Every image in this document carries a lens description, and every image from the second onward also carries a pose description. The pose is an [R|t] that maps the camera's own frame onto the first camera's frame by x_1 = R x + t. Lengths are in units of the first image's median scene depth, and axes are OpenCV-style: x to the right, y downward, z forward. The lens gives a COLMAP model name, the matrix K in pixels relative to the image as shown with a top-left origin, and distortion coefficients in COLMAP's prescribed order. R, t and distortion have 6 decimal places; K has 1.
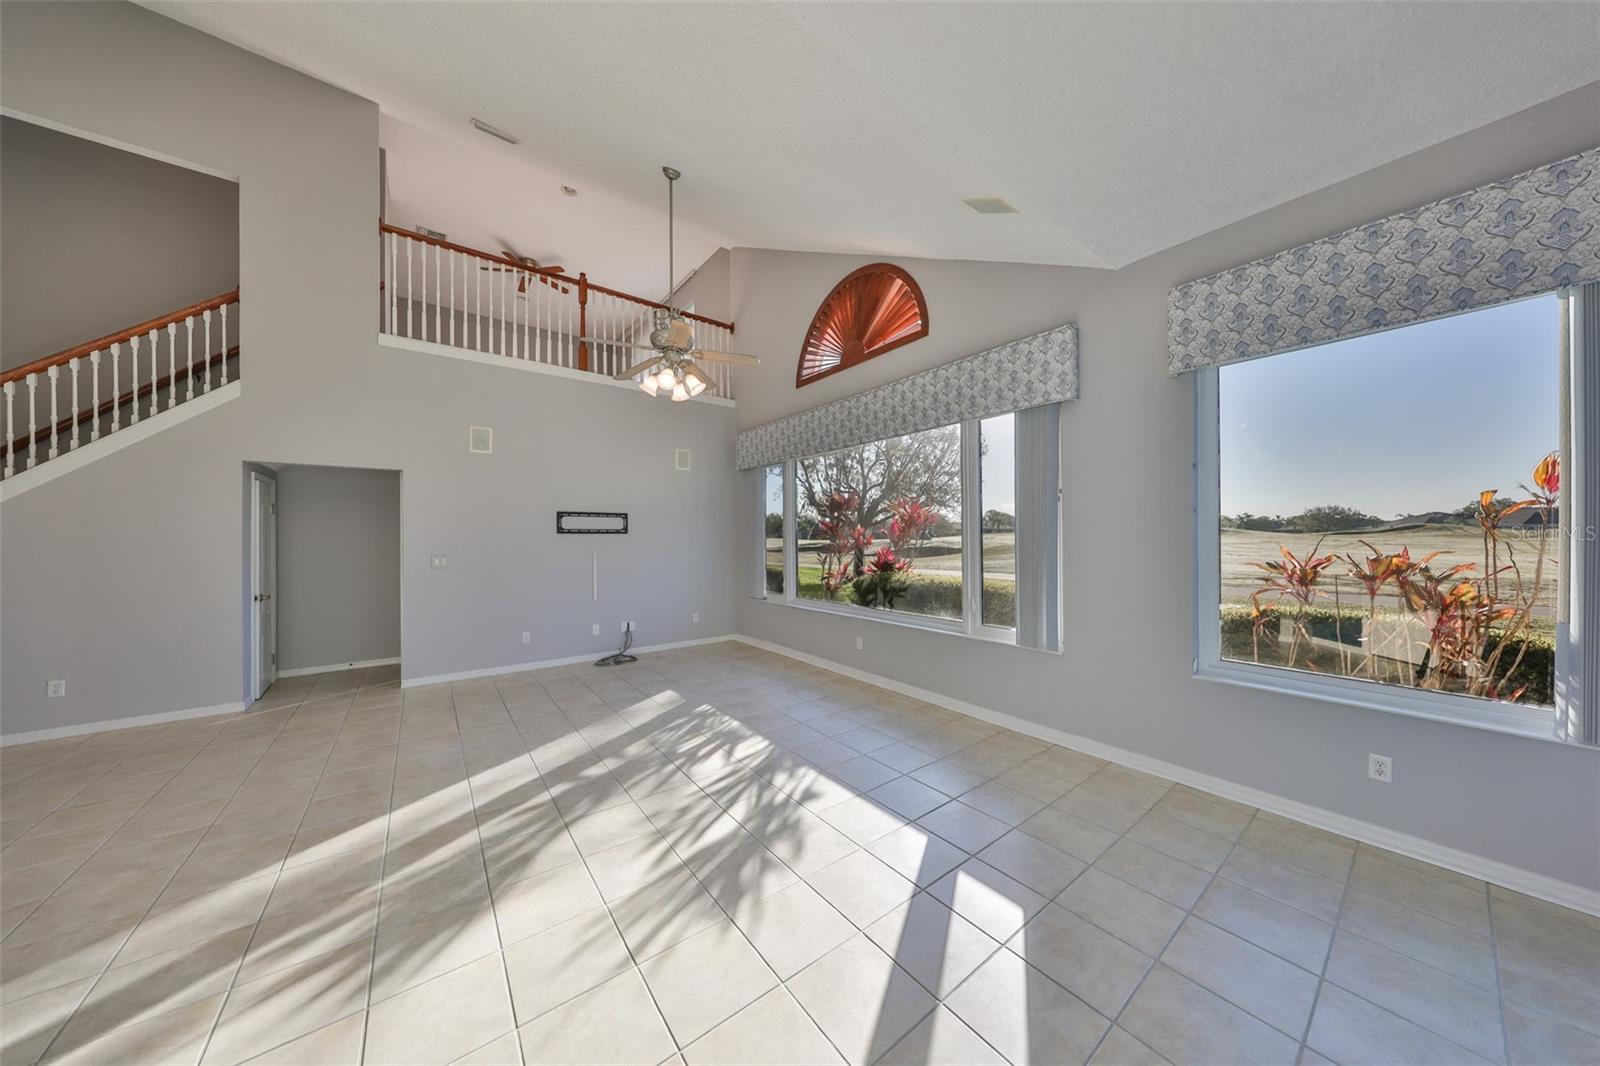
lens RADIAL K [[496.0, 0, 799.2], [0, 496.0, 535.9], [0, 0, 1]] dist [0.000243, -0.000013]
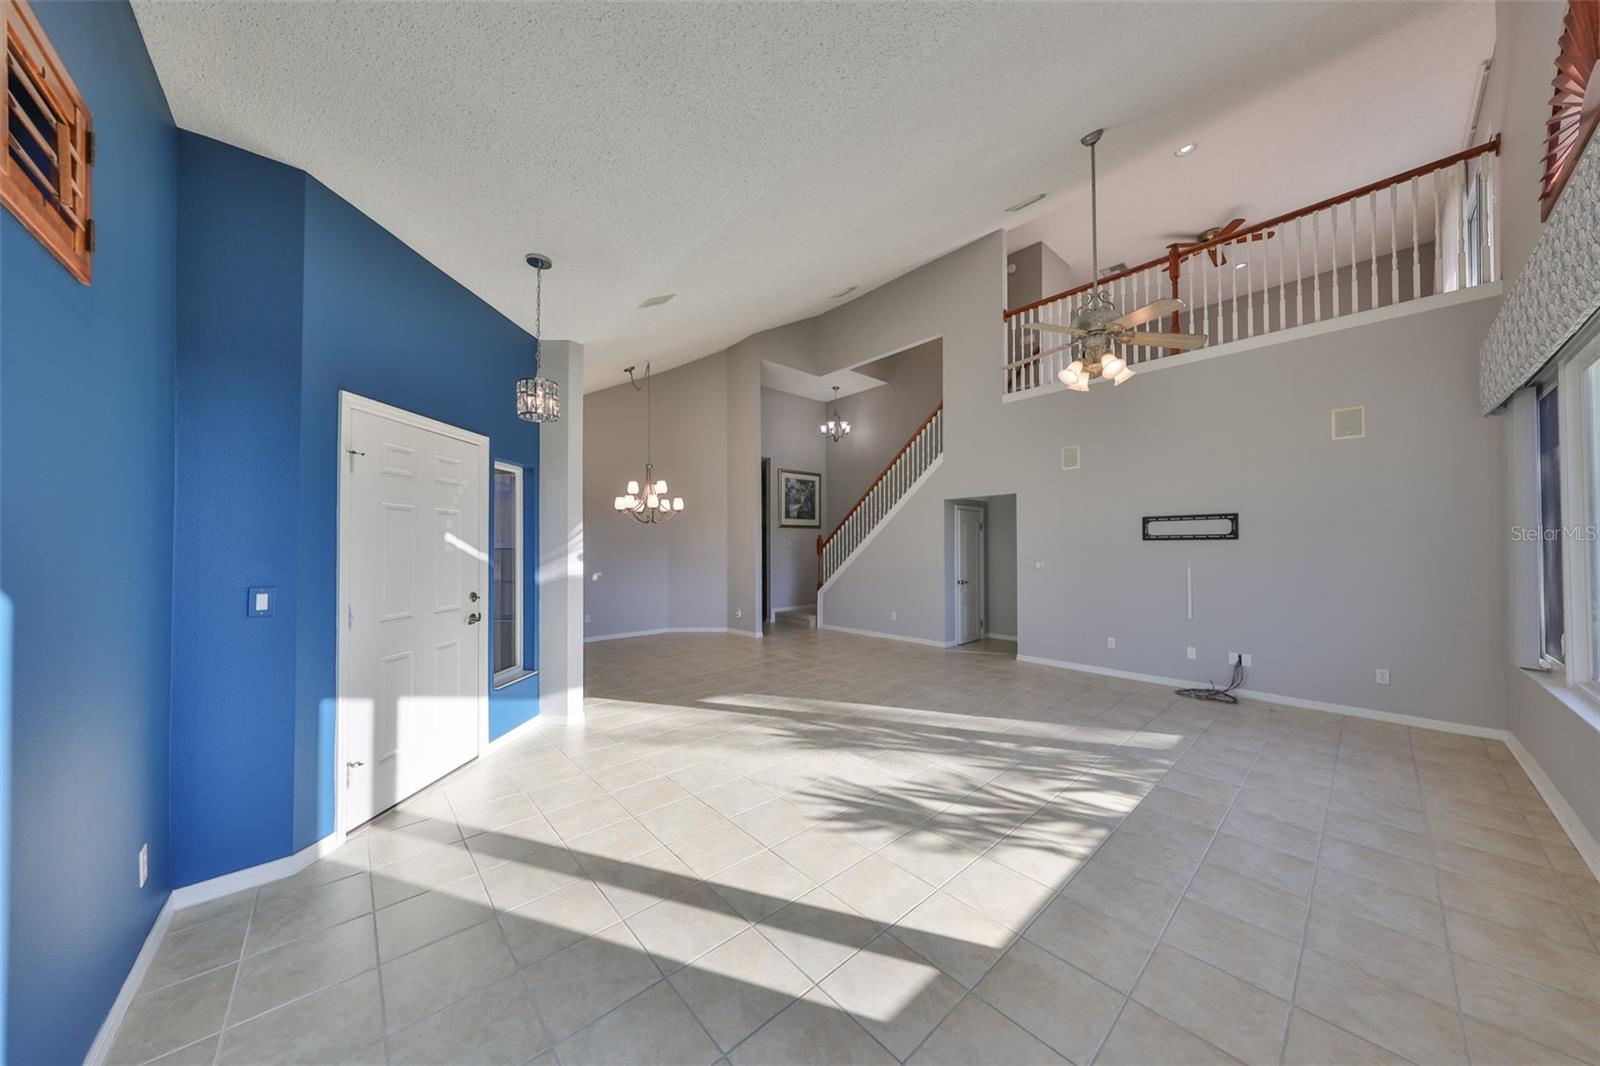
lens RADIAL K [[517.0, 0, 809.8], [0, 517.0, 541.7], [0, 0, 1]] dist [-0.000473, -0.000081]
pose [[0.088629, -0.011383, -0.996000, 0.499257], [-0.000162, 0.999935, -0.011442, 0.010452], [0.996065, 0.001176, 0.088621, 0.327010]]
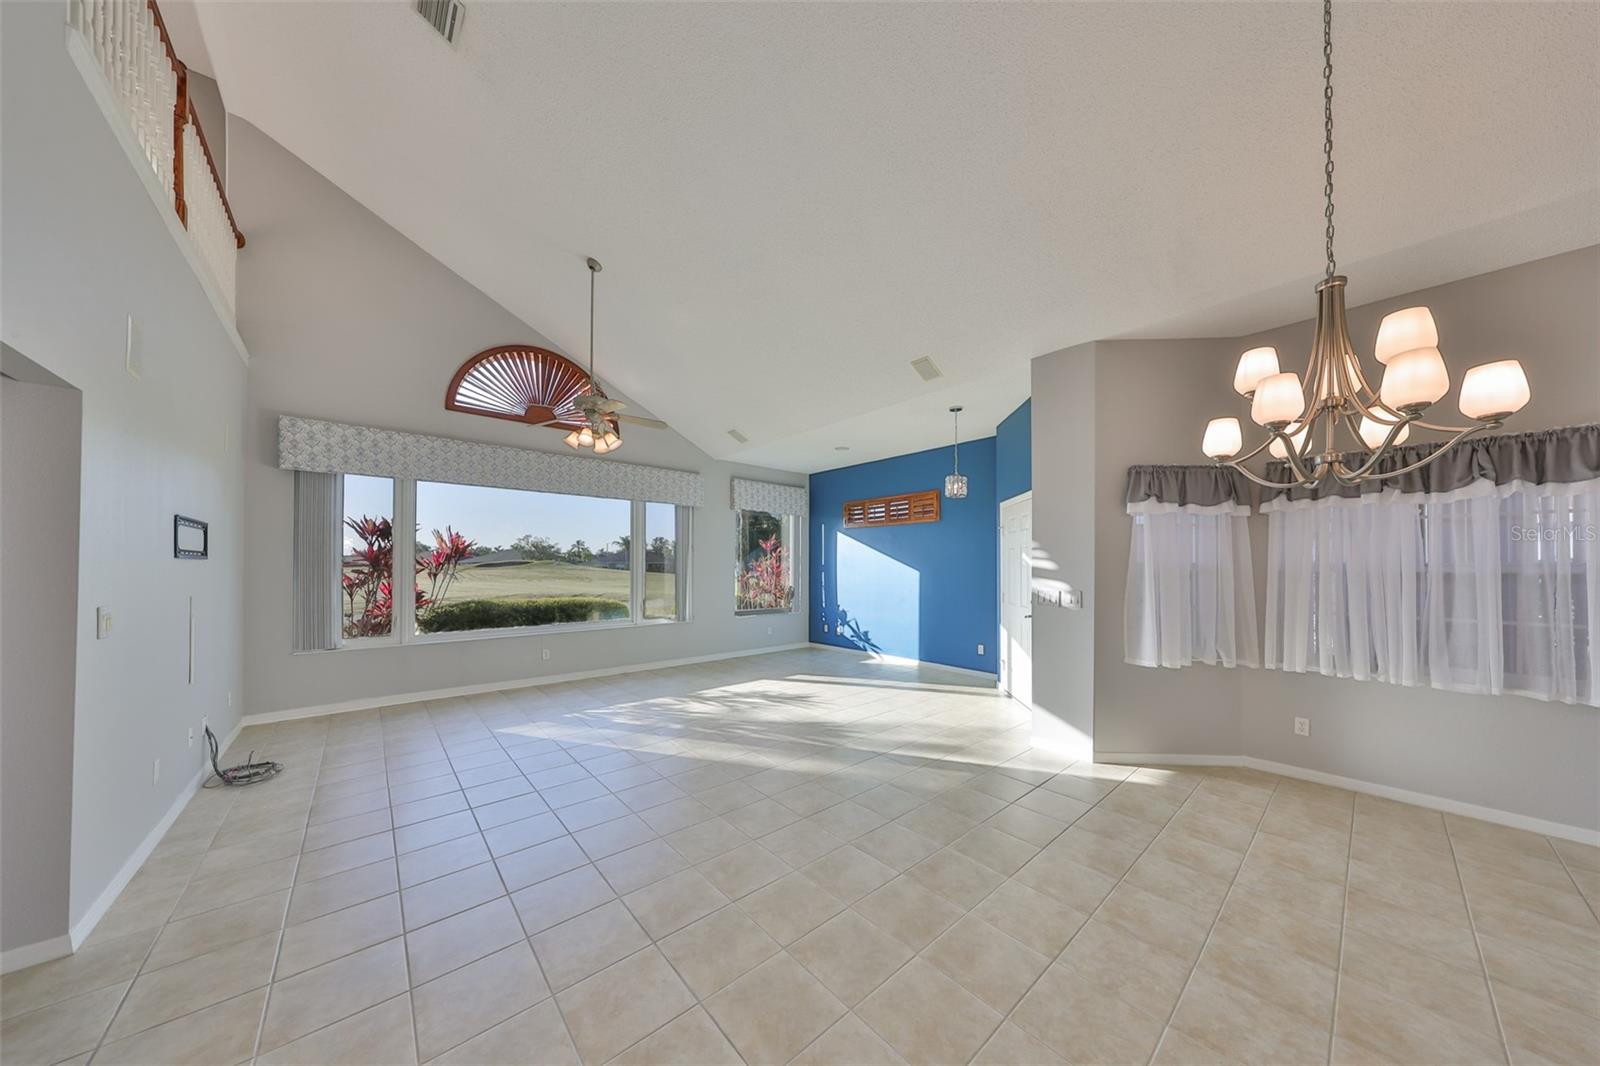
lens RADIAL K [[505.0, 0, 827.6], [0, 505.0, 560.5], [0, 0, 1]] dist [-0.000414, -0.000213]
pose [[-0.095206, 0.018613, 0.995284, -1.226499], [-0.003503, 0.999813, -0.019033, 0.006877], [-0.995451, -0.005298, -0.095123, 0.442342]]
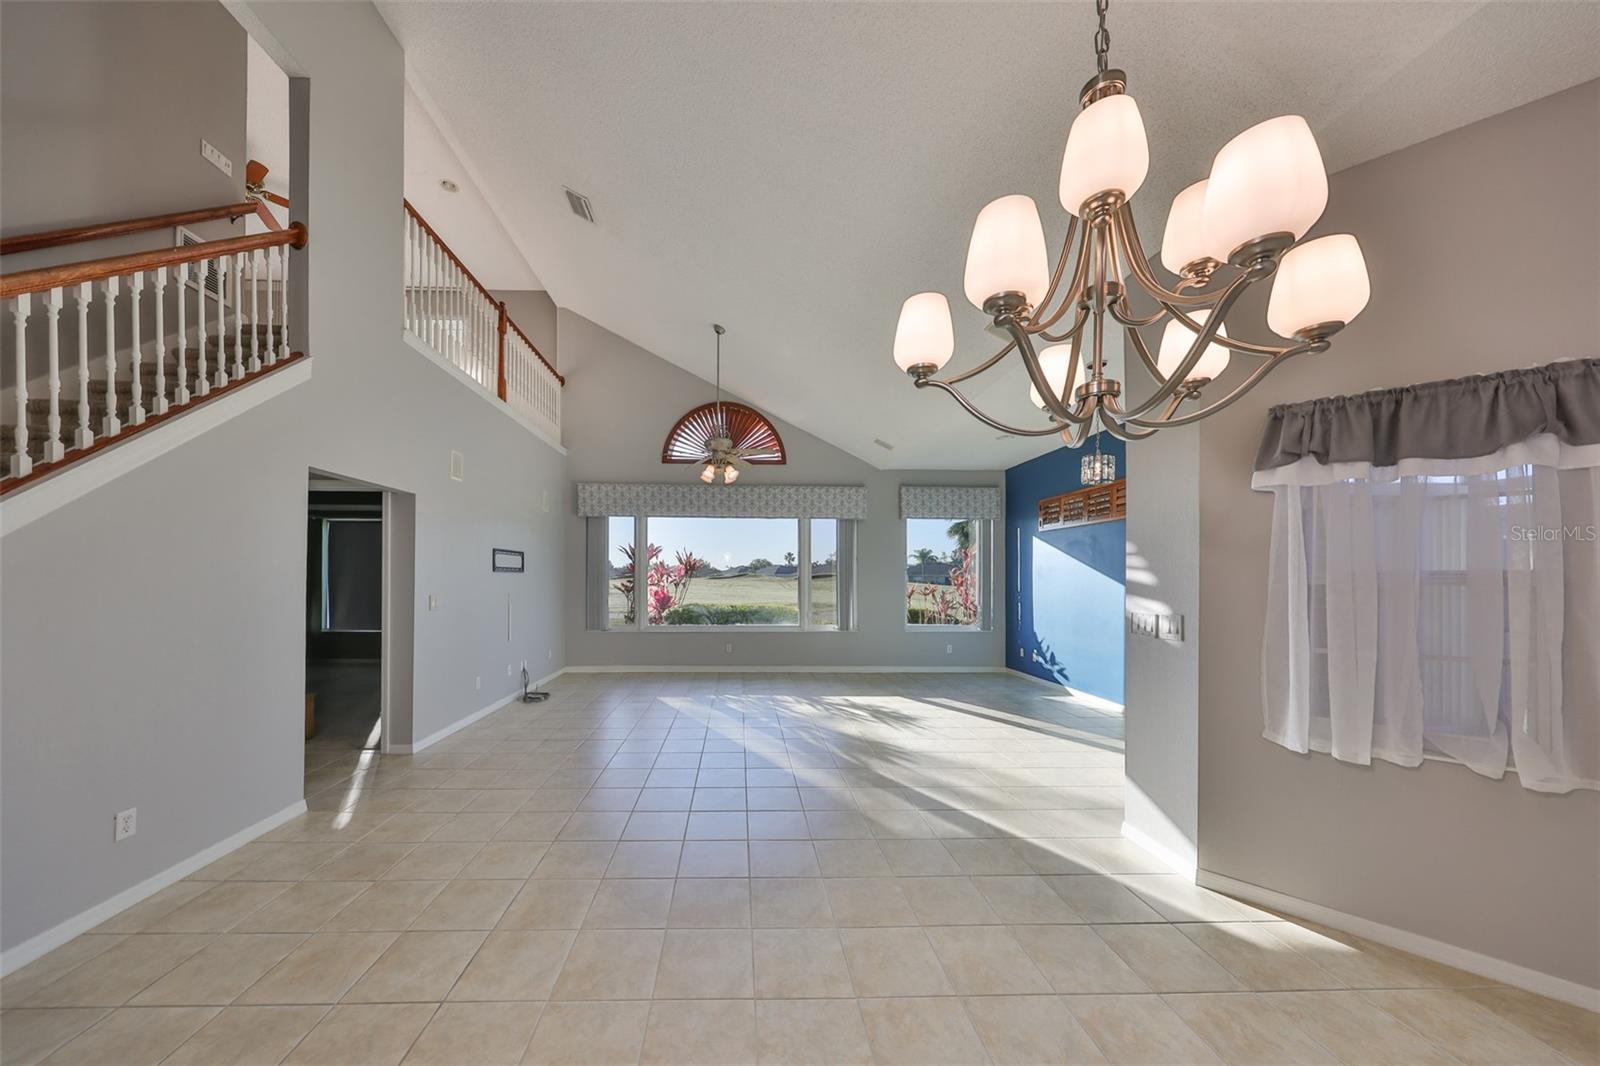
lens RADIAL K [[517.0, 0, 748.7], [0, 517.0, 575.3], [0, 0, 1]] dist [-0.000042, -0.000067]
pose [[0.582009, 0.013424, 0.813072, -1.160673], [-0.011374, 0.999900, -0.008367, 0.006362], [-0.813103, -0.004378, 0.582104, 0.029192]]
